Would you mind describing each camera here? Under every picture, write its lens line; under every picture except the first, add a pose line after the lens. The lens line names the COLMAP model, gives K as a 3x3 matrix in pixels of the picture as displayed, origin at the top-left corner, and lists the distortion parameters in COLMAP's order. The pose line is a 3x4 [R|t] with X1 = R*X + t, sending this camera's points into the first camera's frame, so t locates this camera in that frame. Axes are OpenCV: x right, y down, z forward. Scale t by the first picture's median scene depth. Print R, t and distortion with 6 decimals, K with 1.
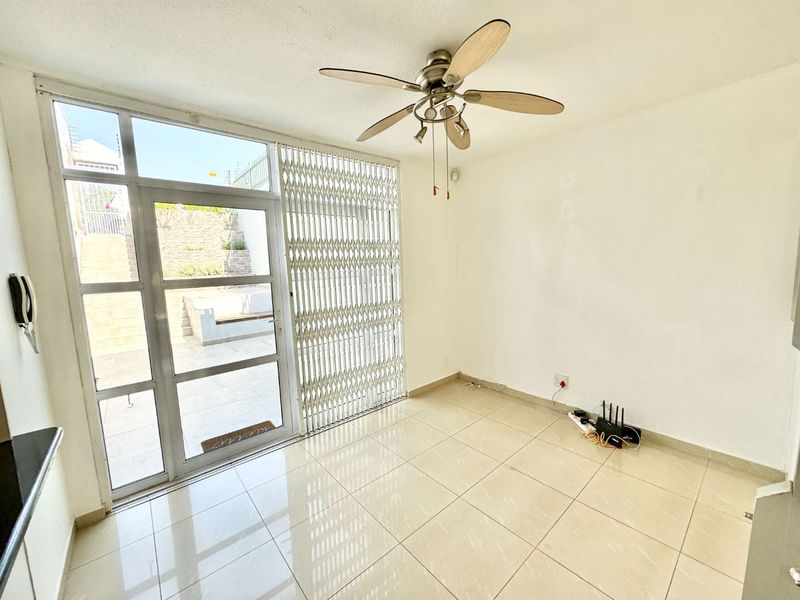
lens RADIAL K [[319.7, 0, 399.4], [0, 319.7, 299.3], [0, 0, 1]] dist [-0.001268, -0.000152]
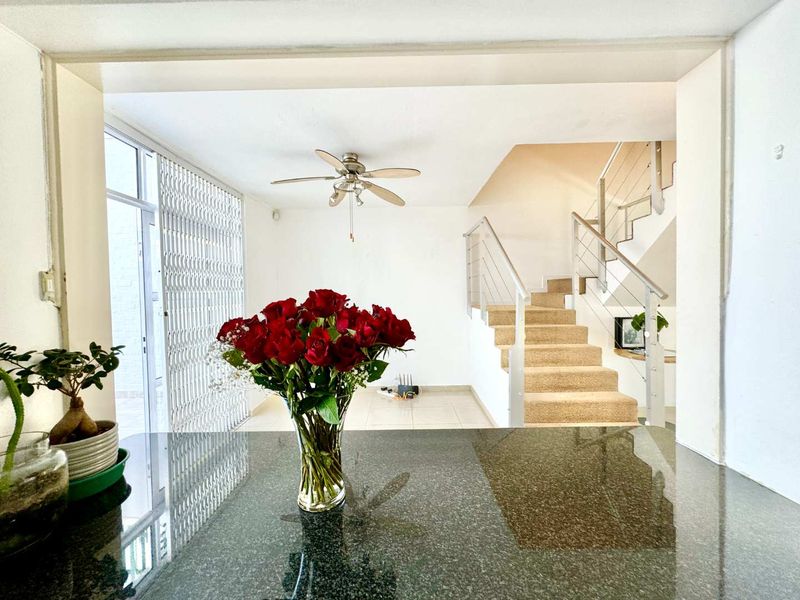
lens RADIAL K [[319.7, 0, 399.5], [0, 319.7, 296.8], [0, 0, 1]] dist [-0.001268, -0.000152]
pose [[0.660525, 0.010549, 0.750730, -0.513133], [0.081263, 0.993023, -0.085452, 0.059699], [-0.746393, 0.117450, 0.655059, -0.090100]]
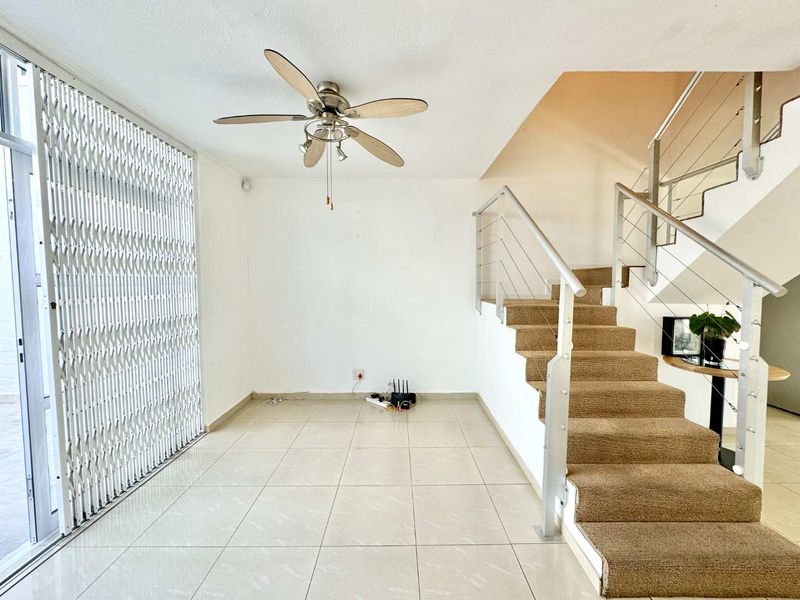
lens RADIAL K [[319.7, 0, 400.4], [0, 319.7, 297.9], [0, 0, 1]] dist [-0.001268, -0.000152]
pose [[0.648667, -0.003851, 0.761063, -0.328114], [0.065524, 0.996557, -0.050804, 0.040075], [-0.758247, 0.082823, 0.646686, 0.068469]]
